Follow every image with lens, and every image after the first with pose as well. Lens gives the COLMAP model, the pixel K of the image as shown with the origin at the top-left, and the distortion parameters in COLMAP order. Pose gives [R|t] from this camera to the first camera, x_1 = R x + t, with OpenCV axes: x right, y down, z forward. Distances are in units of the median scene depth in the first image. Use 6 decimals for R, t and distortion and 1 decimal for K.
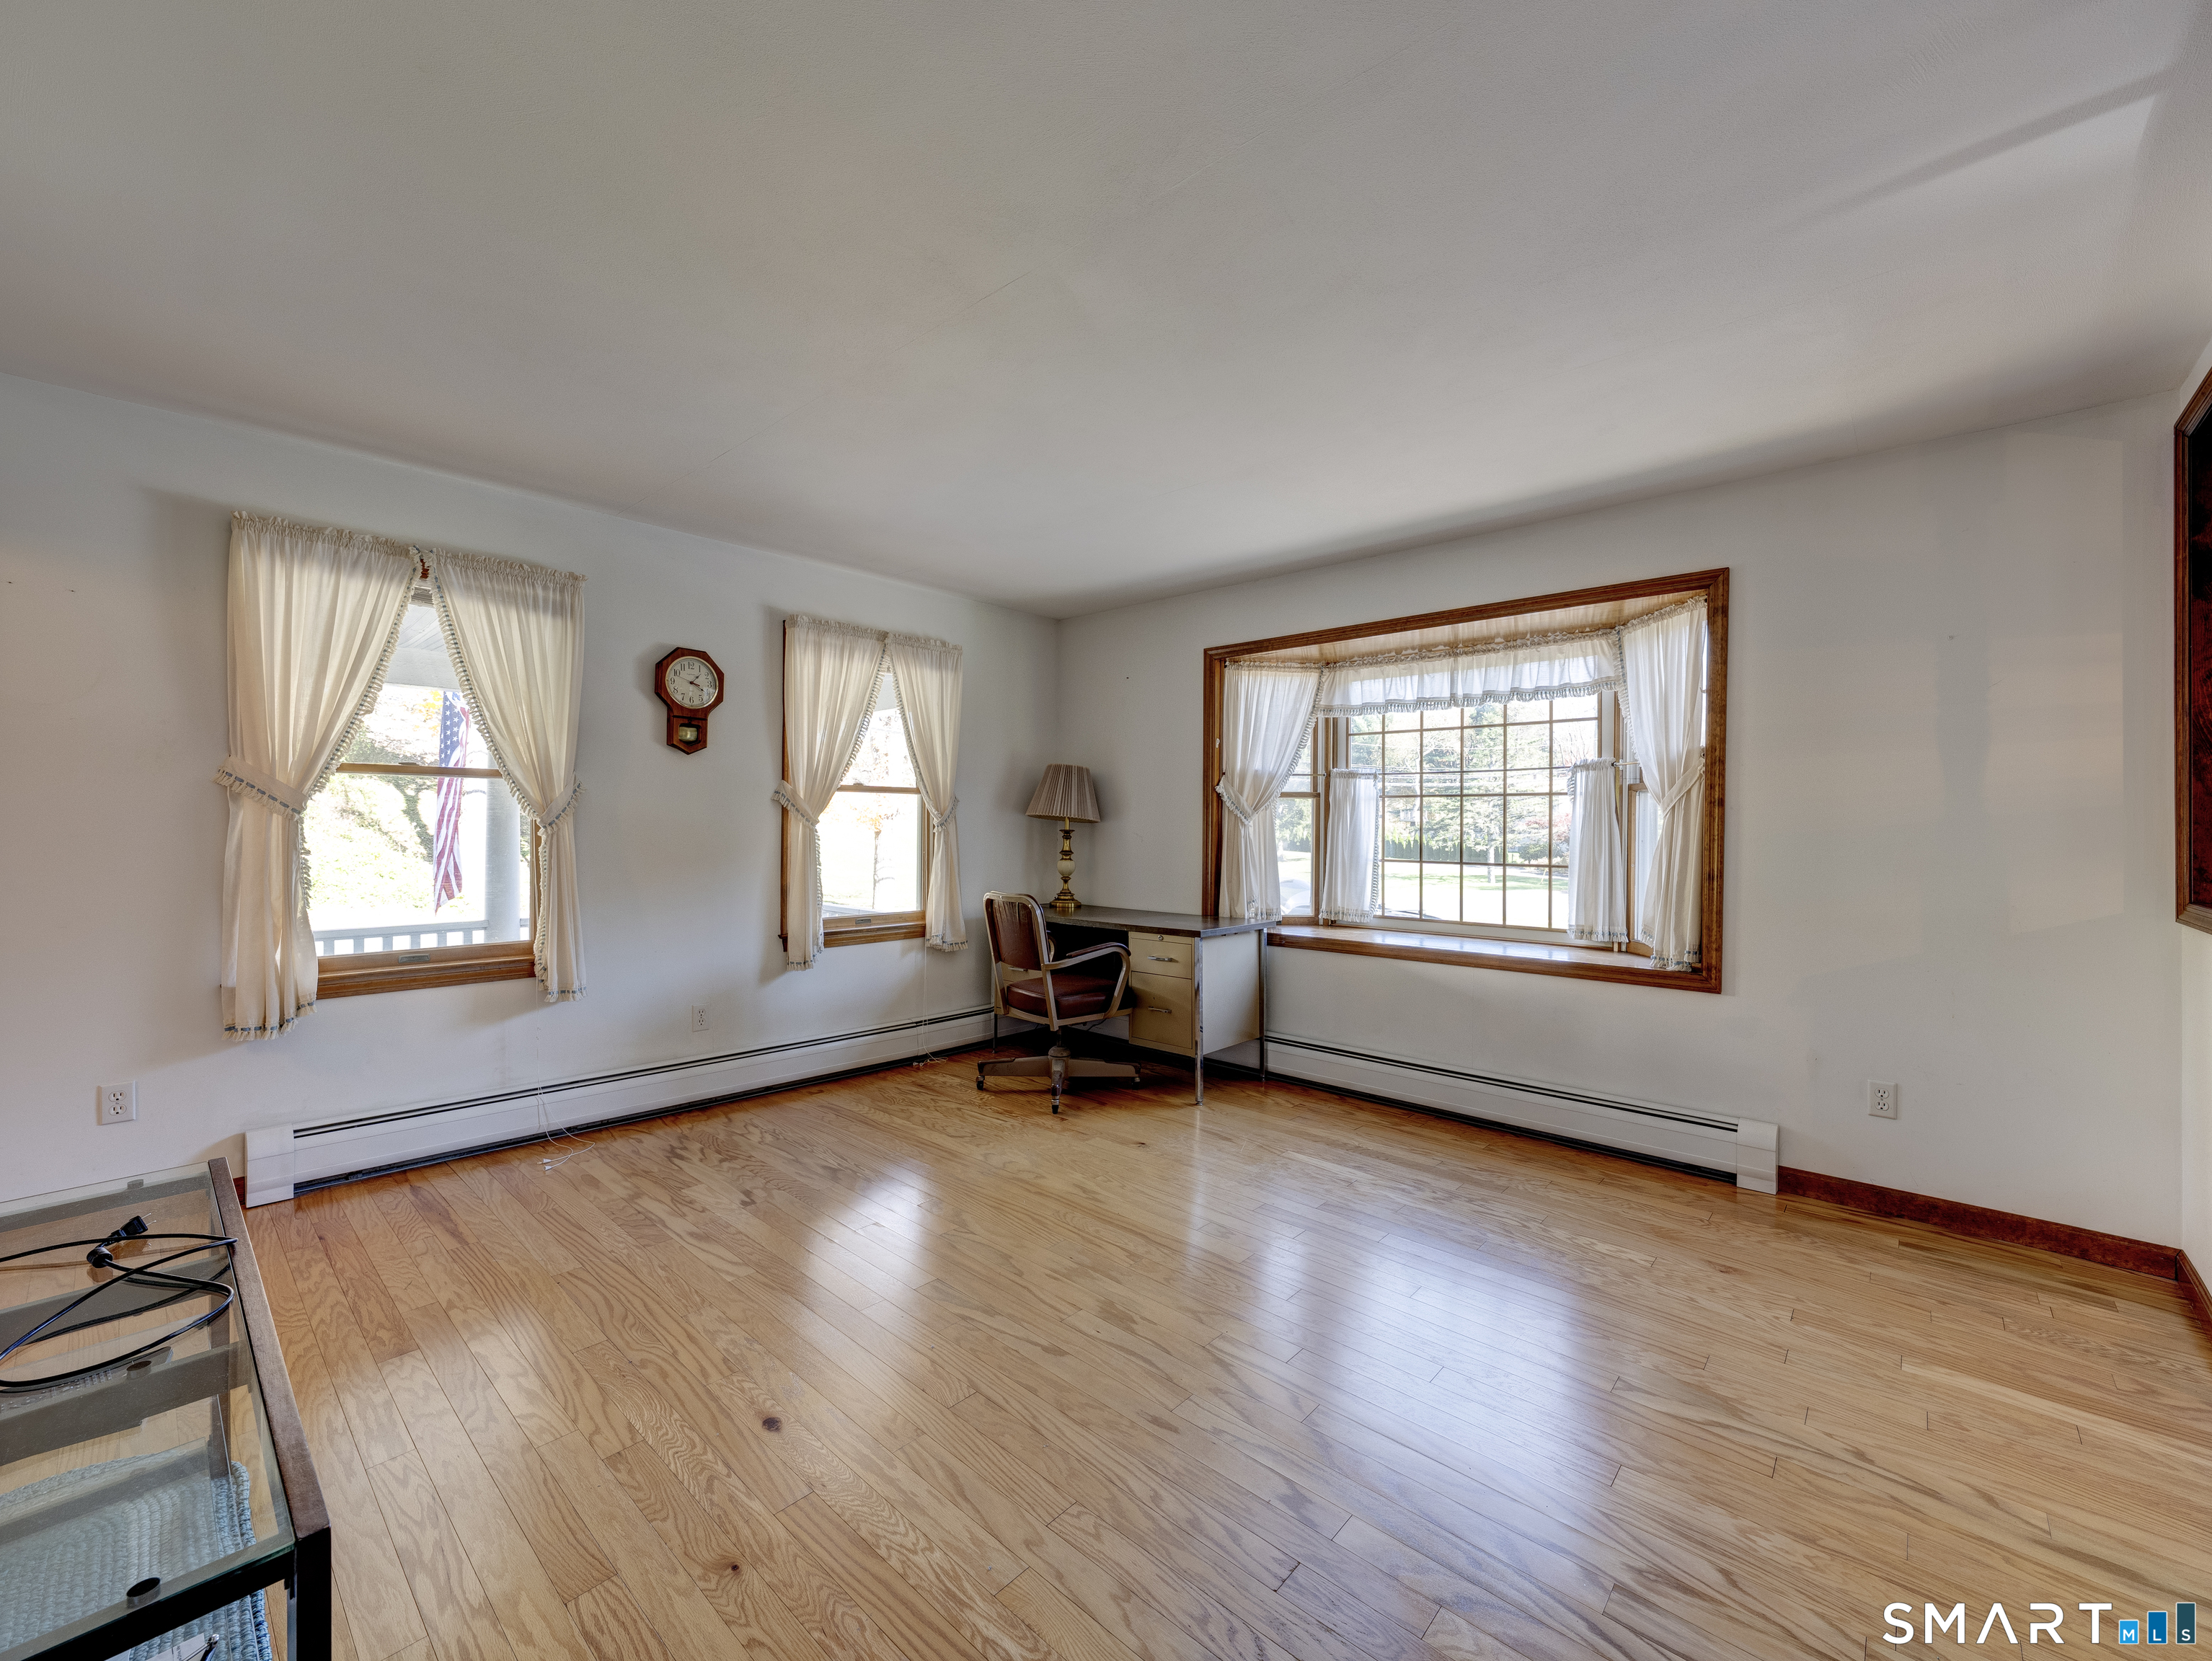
lens RADIAL K [[889.9, 0, 1111.0], [0, 889.9, 830.8], [0, 0, 1]] dist [-0.000807, 0.000531]
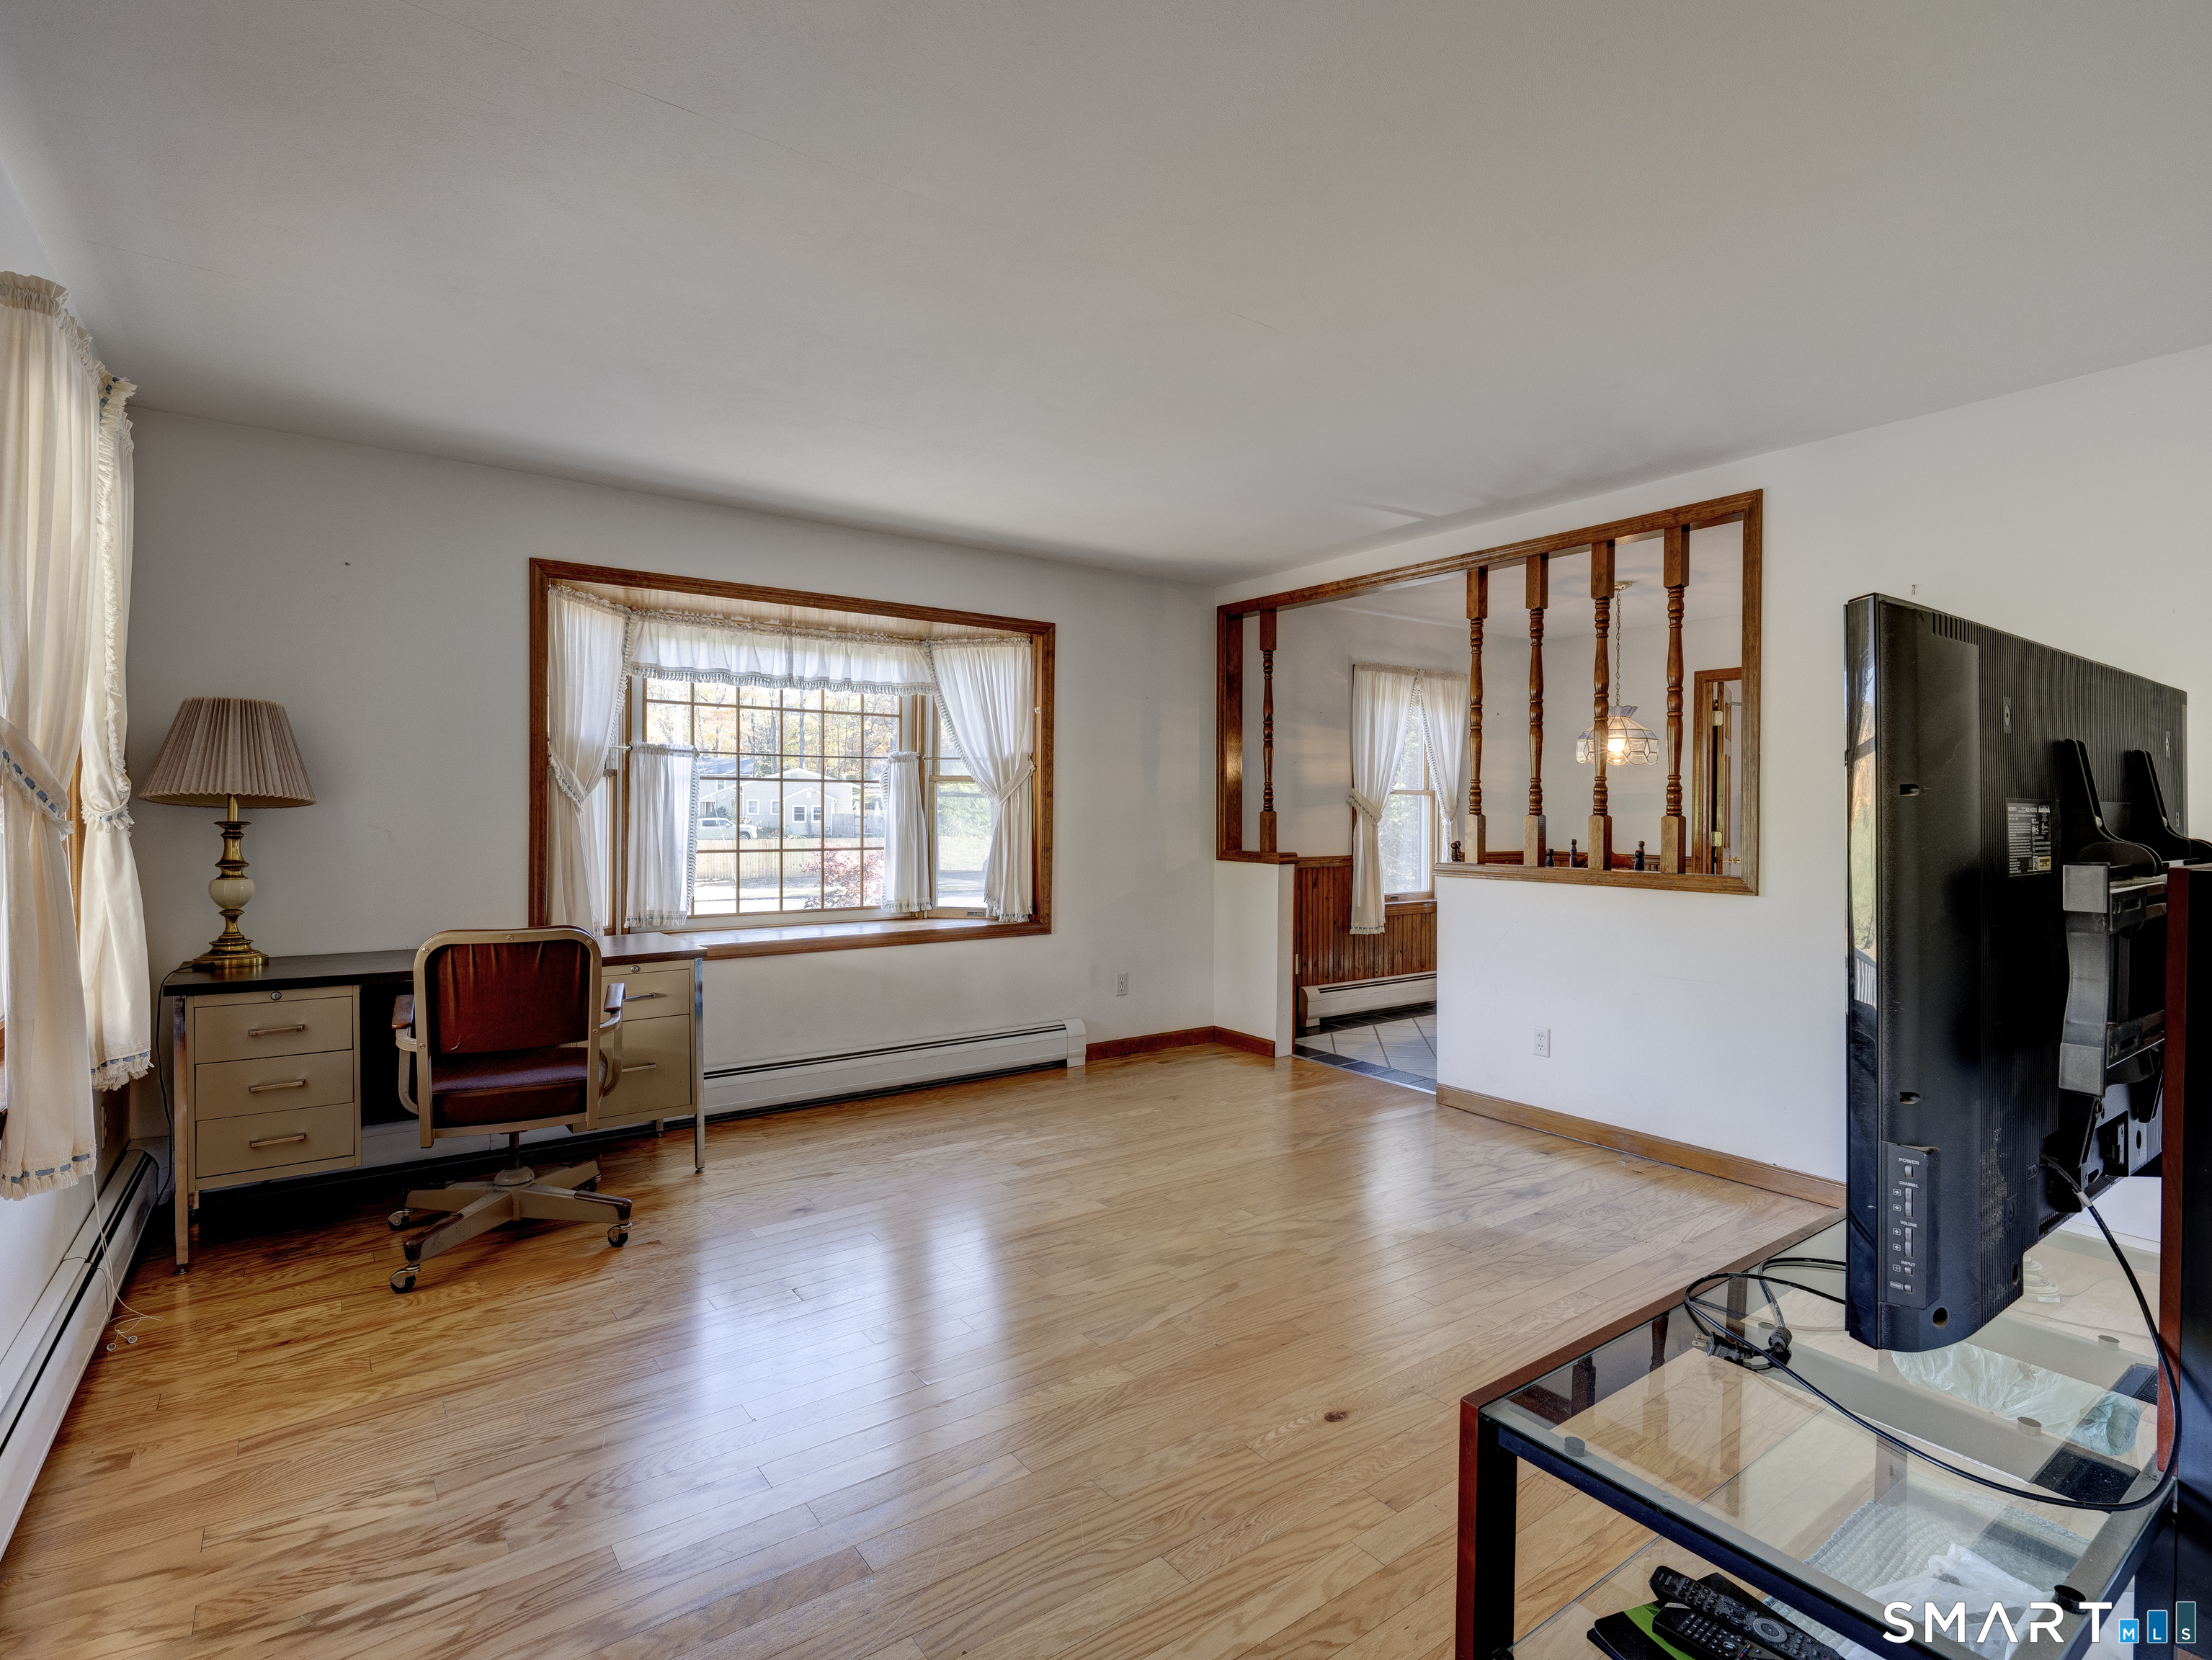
lens RADIAL K [[1076.7, 0, 1109.9], [0, 1076.7, 820.4], [0, 0, 1]] dist [0.003353, 0.000578]
pose [[0.210407, -0.014910, 0.977500, -0.759324], [0.000706, 0.999886, 0.015100, -0.014760], [-0.977614, -0.002487, 0.210394, 0.461009]]
